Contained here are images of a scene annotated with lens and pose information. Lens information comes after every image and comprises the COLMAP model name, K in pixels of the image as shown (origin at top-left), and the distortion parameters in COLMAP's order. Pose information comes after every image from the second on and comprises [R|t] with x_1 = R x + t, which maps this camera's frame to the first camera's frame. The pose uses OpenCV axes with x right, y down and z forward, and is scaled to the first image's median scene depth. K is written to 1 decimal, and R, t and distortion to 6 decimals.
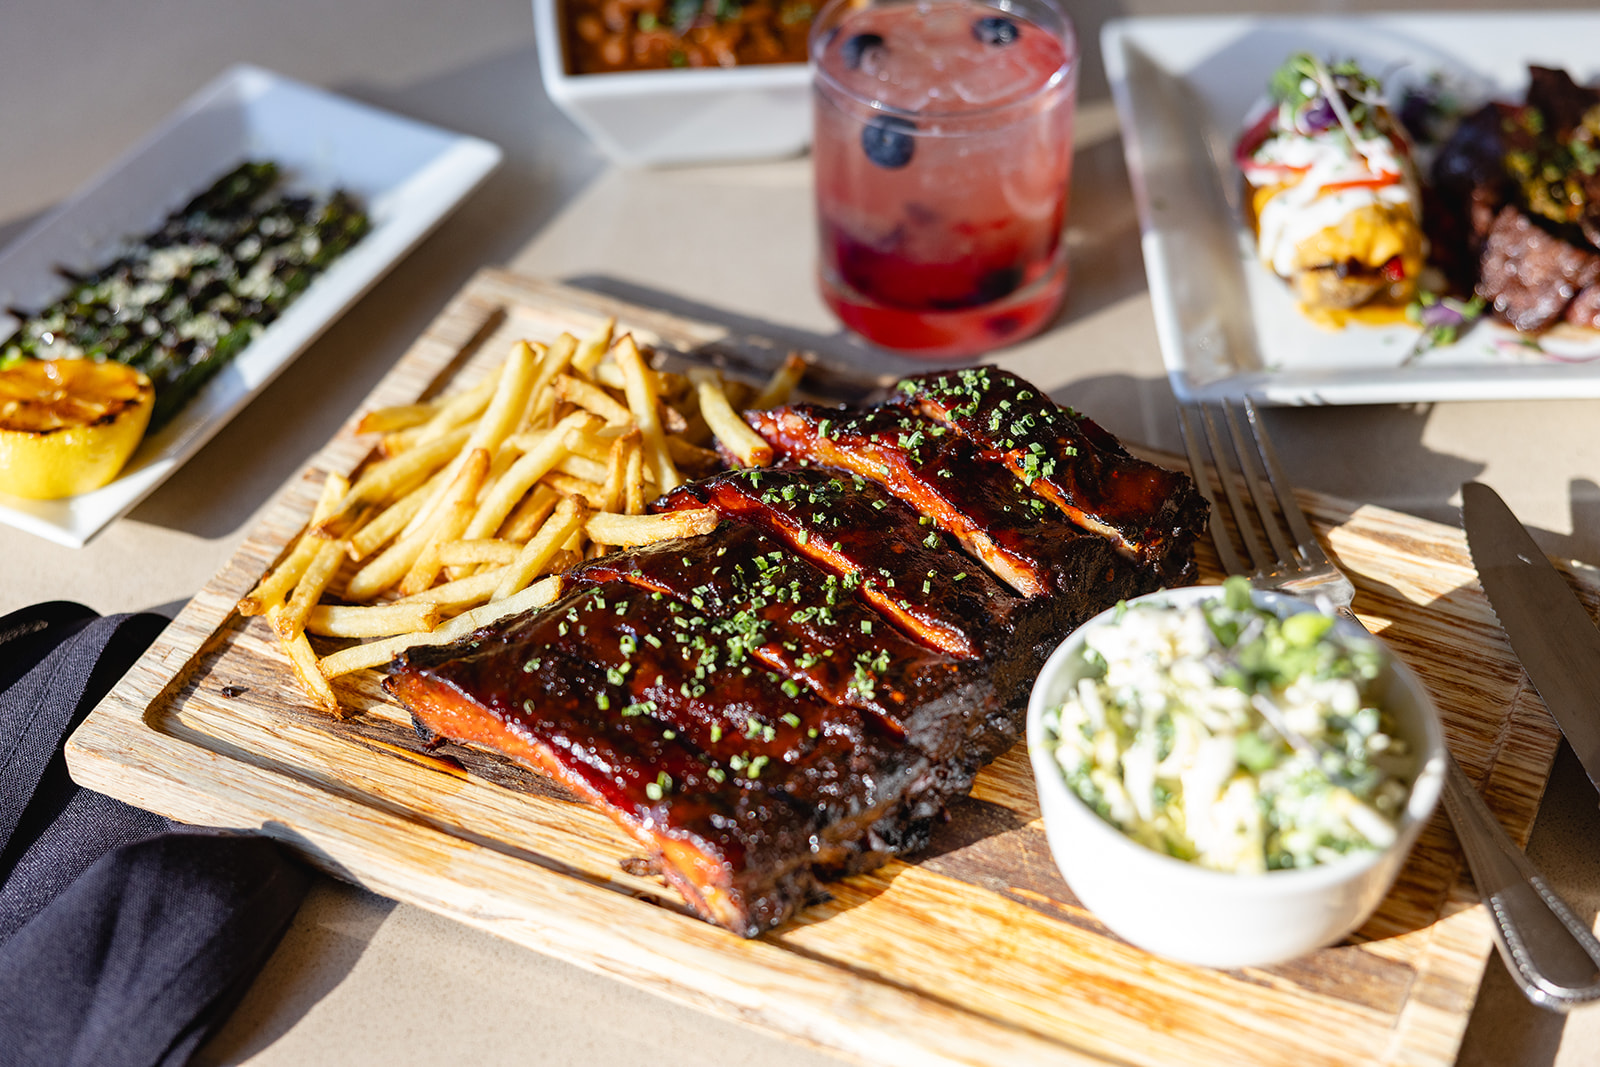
lens RADIAL K [[3257.6, 0, 800.0], [0, 3257.6, 533.5], [0, 0, 1]] dist [0.075509, 0.168404]
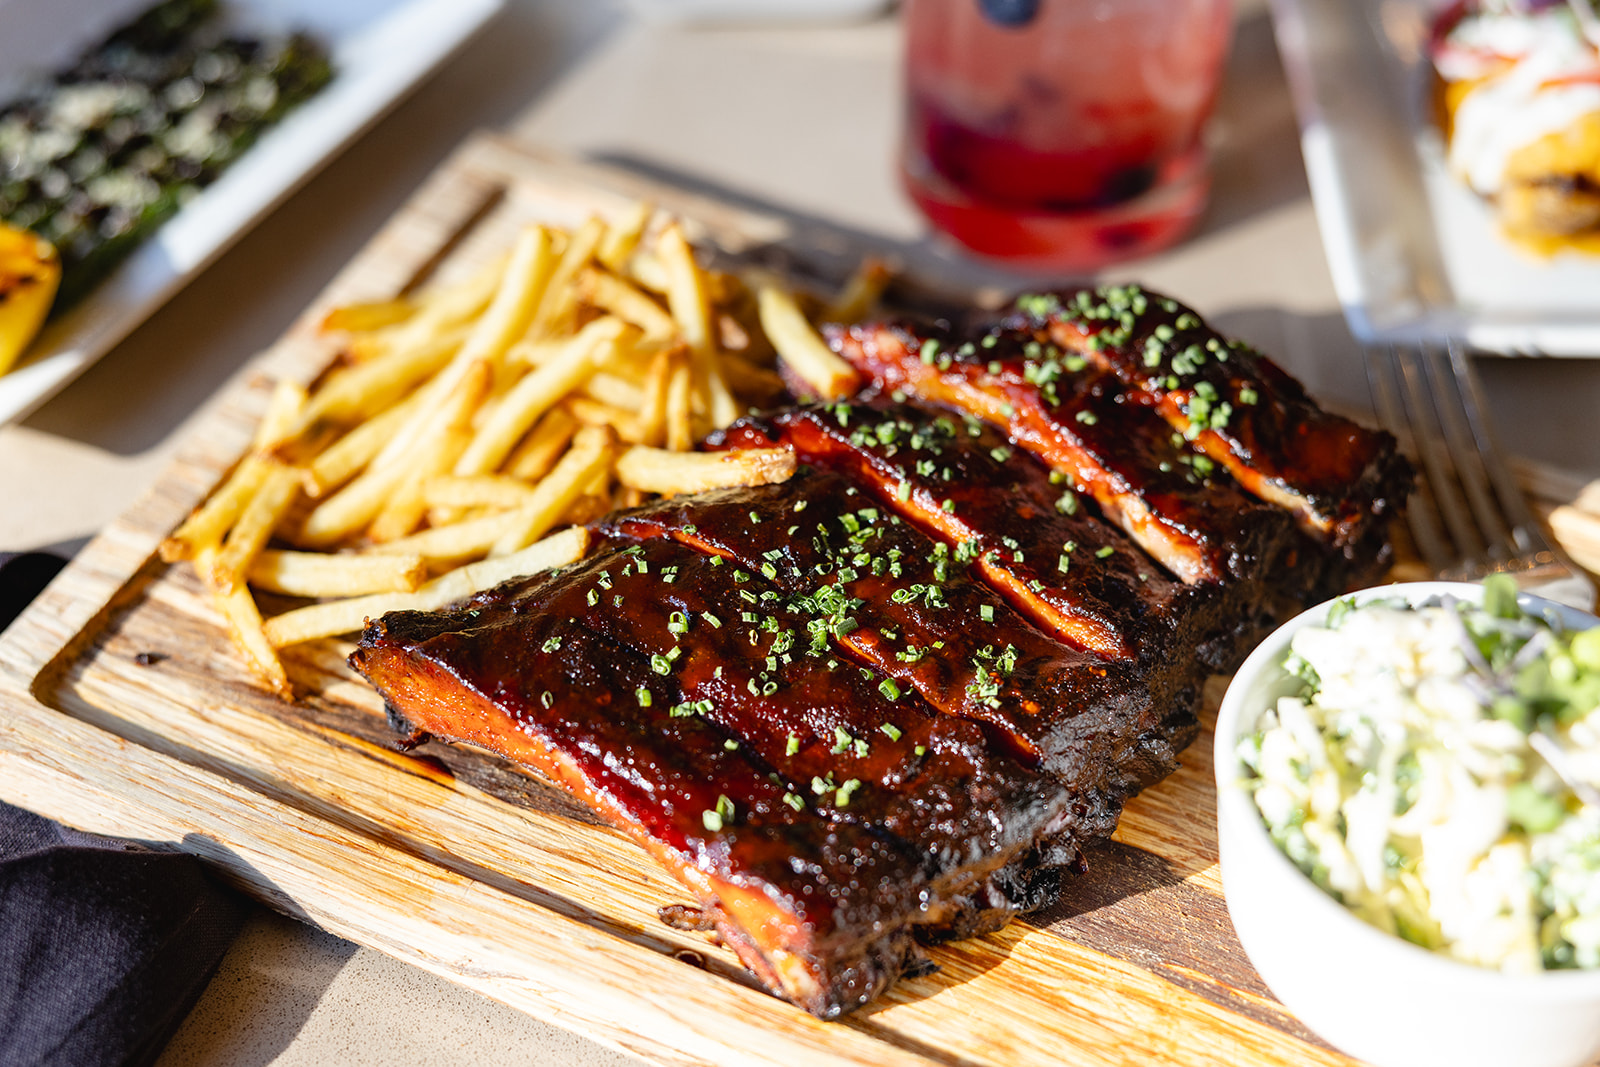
lens RADIAL K [[3257.6, 0, 800.0], [0, 3257.6, 533.5], [0, 0, 1]] dist [0.075509, 0.168404]
pose [[0.998142, 0.045168, 0.040902, -0.055109], [-0.045839, 0.998827, 0.015616, 0.000027], [-0.040149, -0.017462, 0.999041, 0.232913]]
